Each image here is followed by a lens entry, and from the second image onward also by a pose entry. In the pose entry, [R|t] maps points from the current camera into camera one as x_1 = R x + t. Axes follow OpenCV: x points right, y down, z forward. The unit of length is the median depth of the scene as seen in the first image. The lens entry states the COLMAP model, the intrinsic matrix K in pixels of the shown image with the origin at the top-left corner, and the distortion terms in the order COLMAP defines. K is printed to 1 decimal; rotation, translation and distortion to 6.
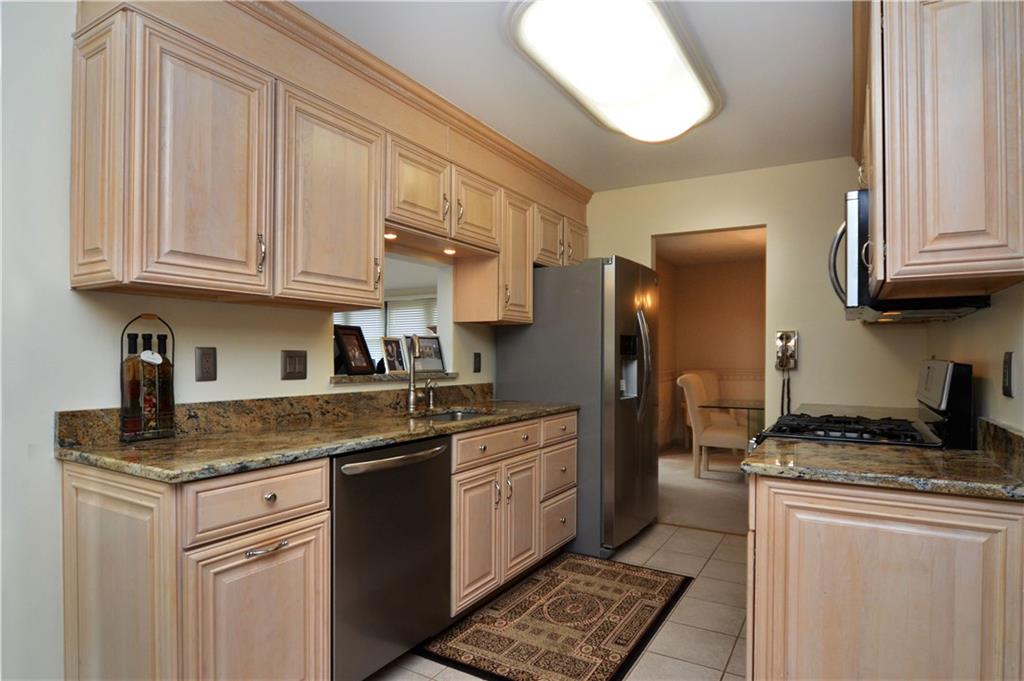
lens RADIAL K [[555.5, 0, 517.6], [0, 555.5, 345.8], [0, 0, 1]] dist [-0.019782, 0.000593]
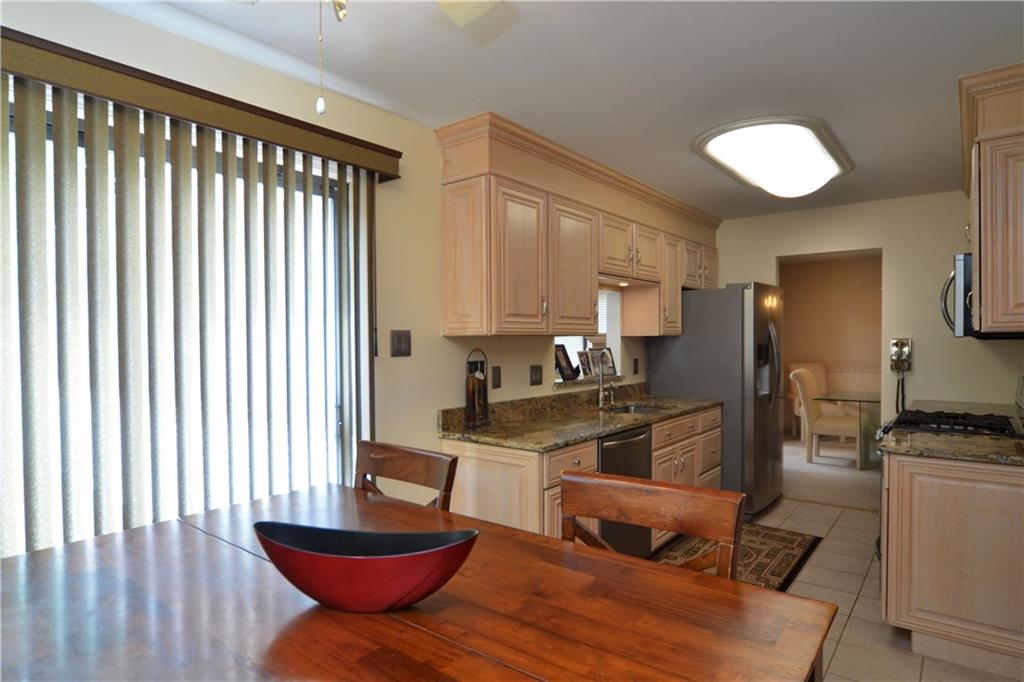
lens RADIAL K [[555.5, 0, 507.4], [0, 555.5, 343.4], [0, 0, 1]] dist [-0.019782, 0.000593]
pose [[0.988262, -0.011148, -0.152362, -0.223172], [0.014354, 0.999698, 0.019956, -0.068748], [0.152094, -0.021909, 0.988123, -0.389944]]
